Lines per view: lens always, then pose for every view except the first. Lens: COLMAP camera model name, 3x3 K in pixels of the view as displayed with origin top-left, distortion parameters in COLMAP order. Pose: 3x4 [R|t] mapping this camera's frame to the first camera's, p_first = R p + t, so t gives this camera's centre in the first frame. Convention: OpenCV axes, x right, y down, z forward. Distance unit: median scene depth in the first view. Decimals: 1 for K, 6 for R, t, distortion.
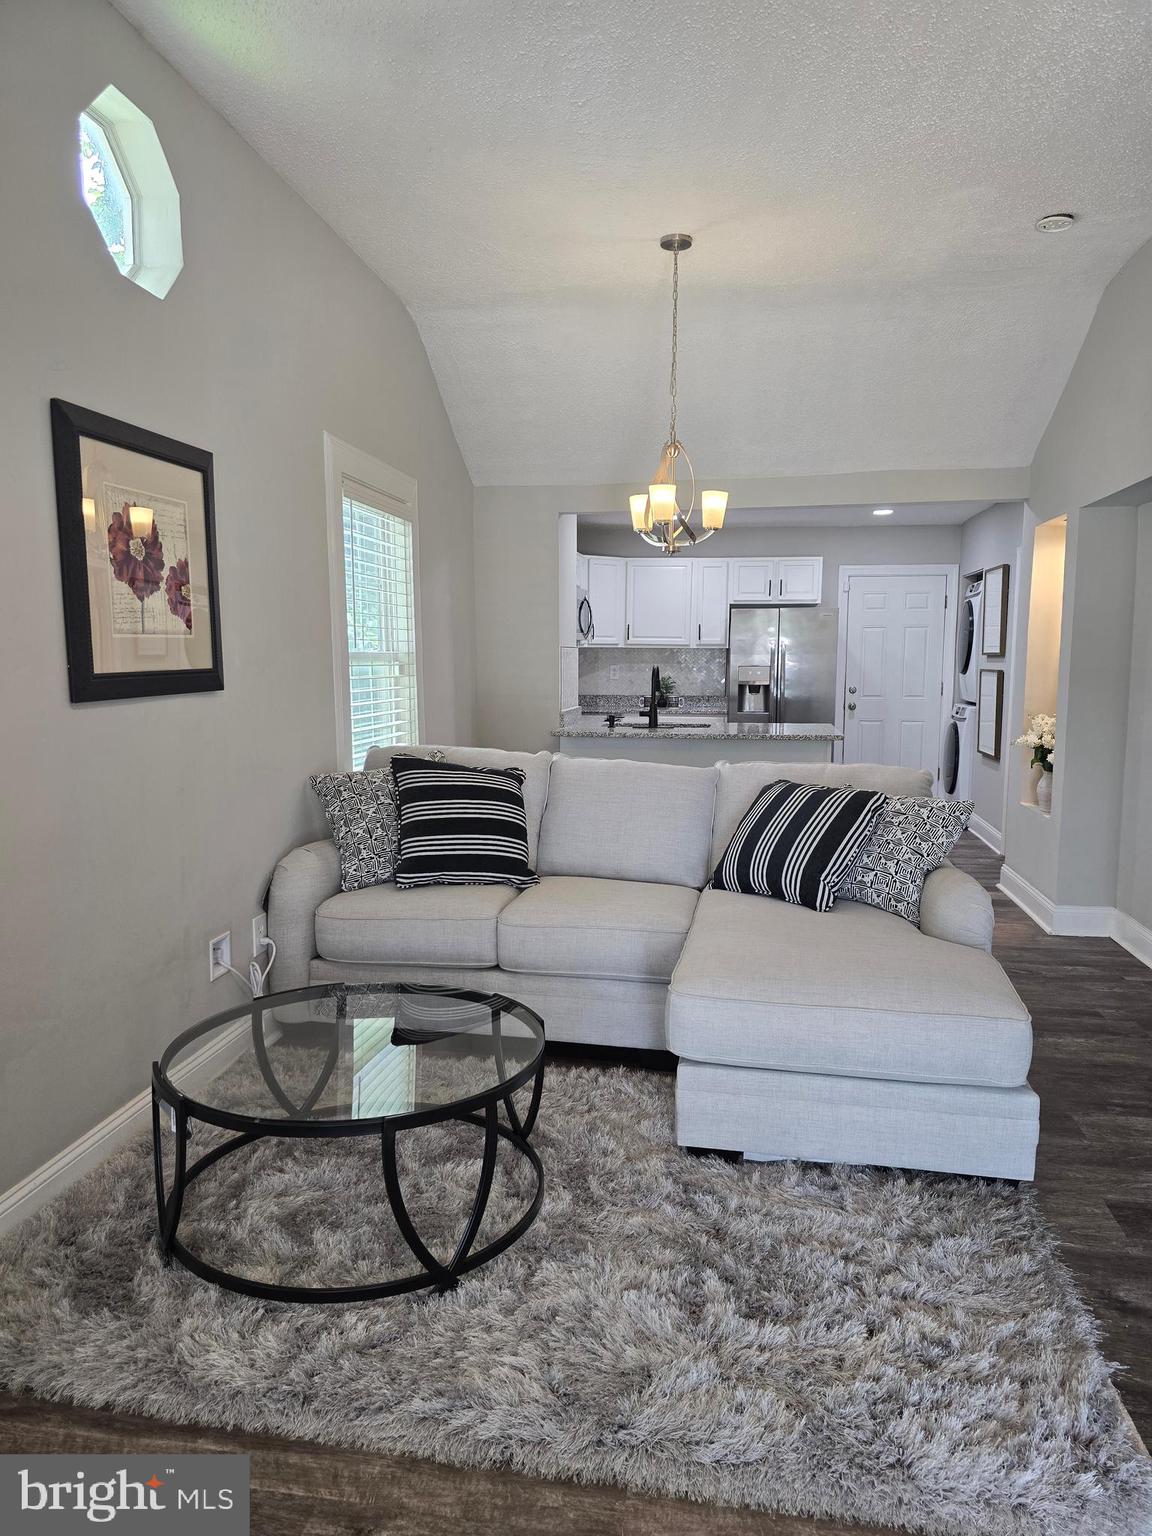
lens RADIAL K [[1074.2, 0, 576.0], [0, 1074.2, 768.0], [0, 0, 1]] dist [0.066123, -0.067111]
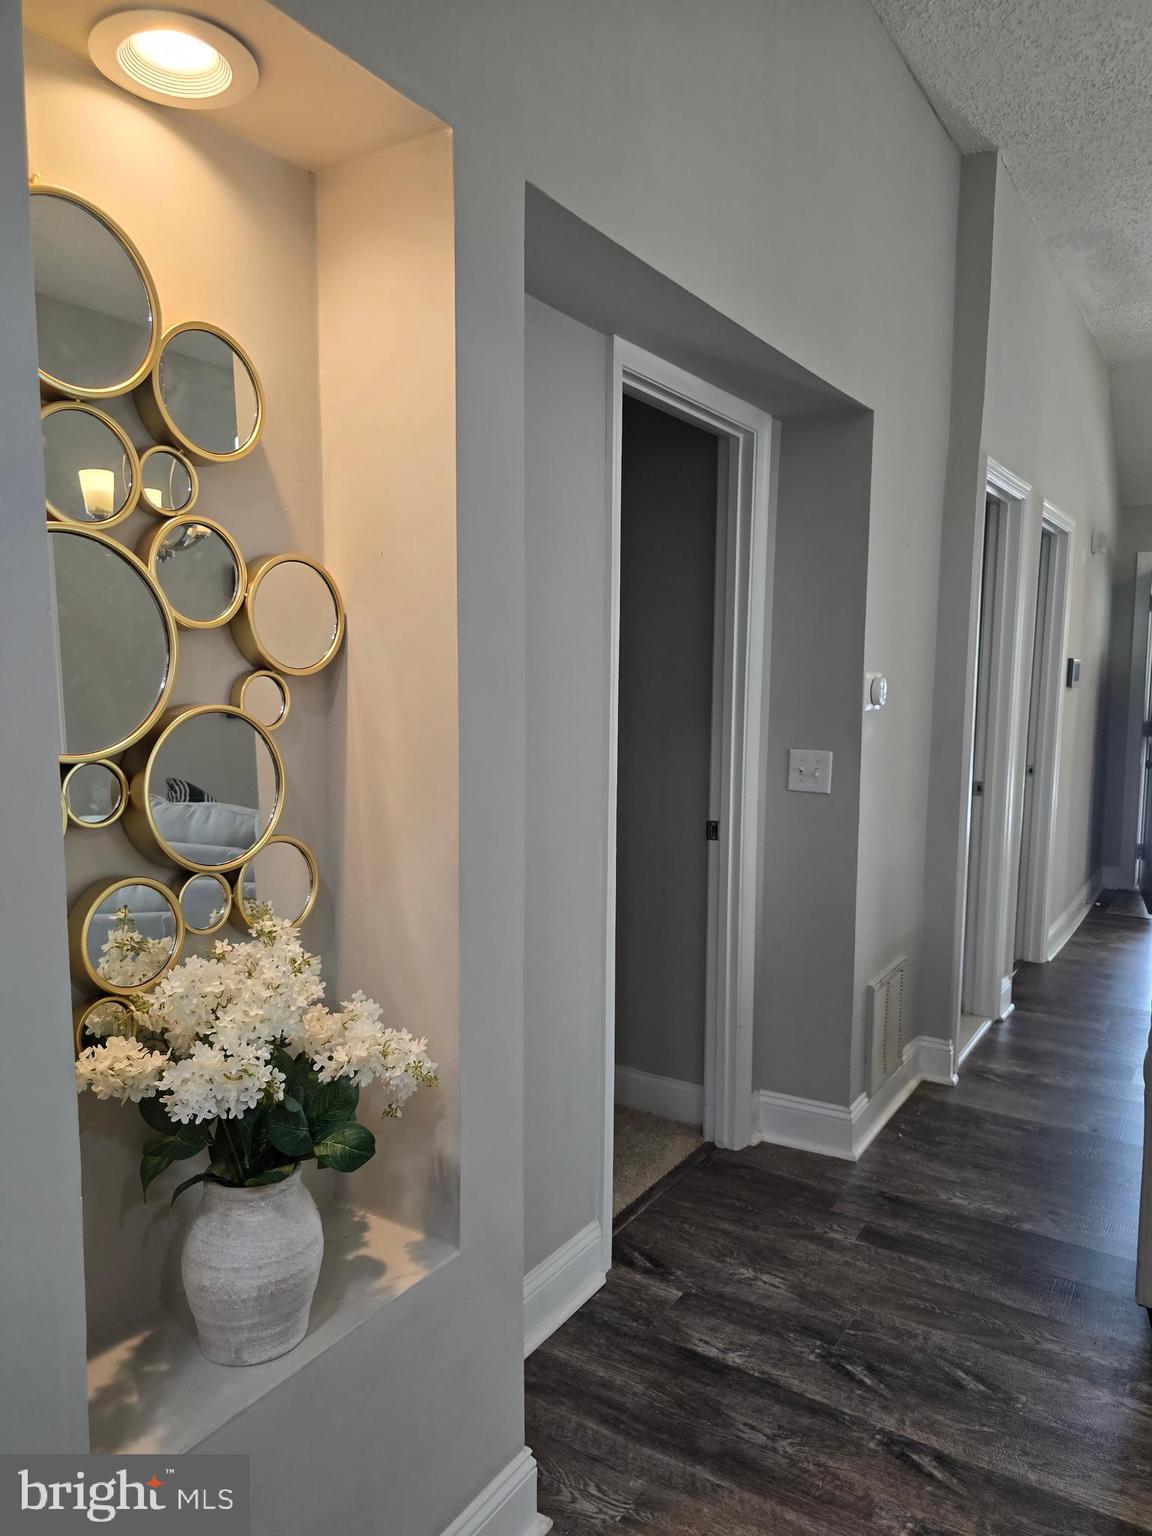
lens RADIAL K [[1074.2, 0, 576.0], [0, 1074.2, 768.0], [0, 0, 1]] dist [0.066123, -0.067111]
pose [[-0.915204, -0.040798, 0.400920, 0.481182], [0.037721, 0.981822, 0.186020, -0.206763], [-0.401221, 0.185369, -0.897028, 1.961630]]
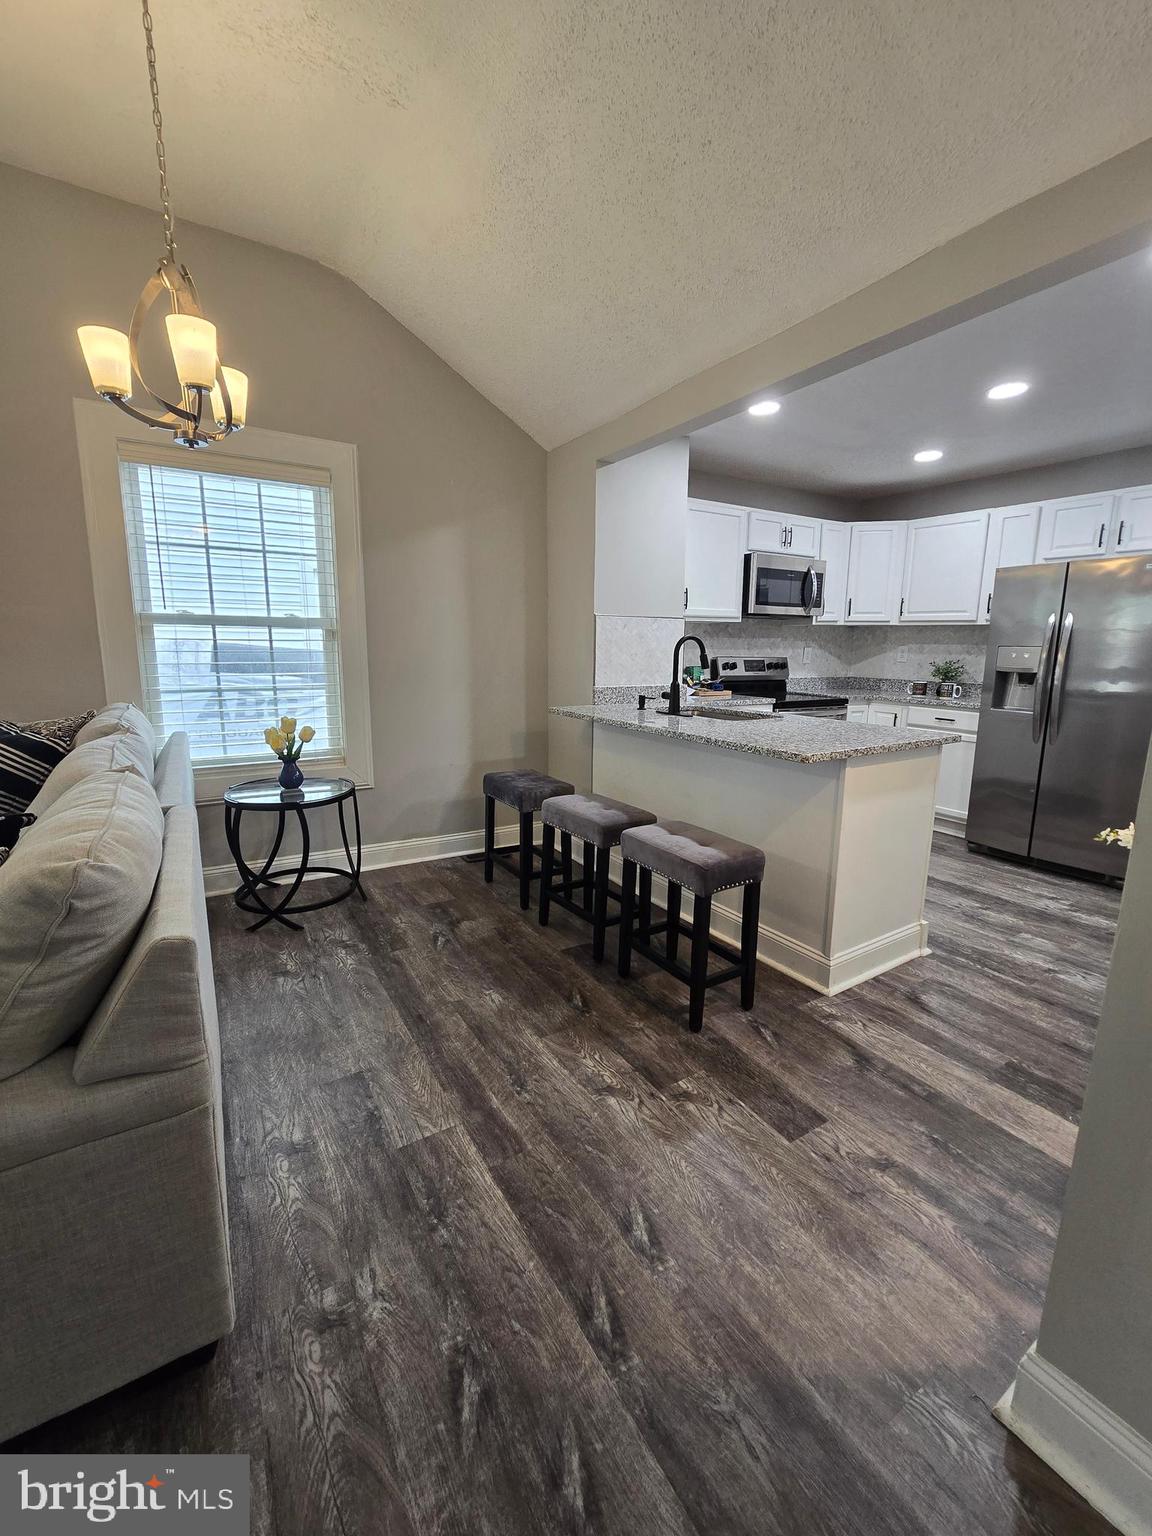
lens RADIAL K [[609.2, 0, 551.2], [0, 609.2, 780.7], [0, 0, 1]] dist [-0.019974, 0.000266]
pose [[0.636563, 0.167713, -0.752768, 0.712467], [-0.086845, 0.985448, 0.146115, -0.091410], [0.766319, -0.027637, 0.641865, 1.221934]]
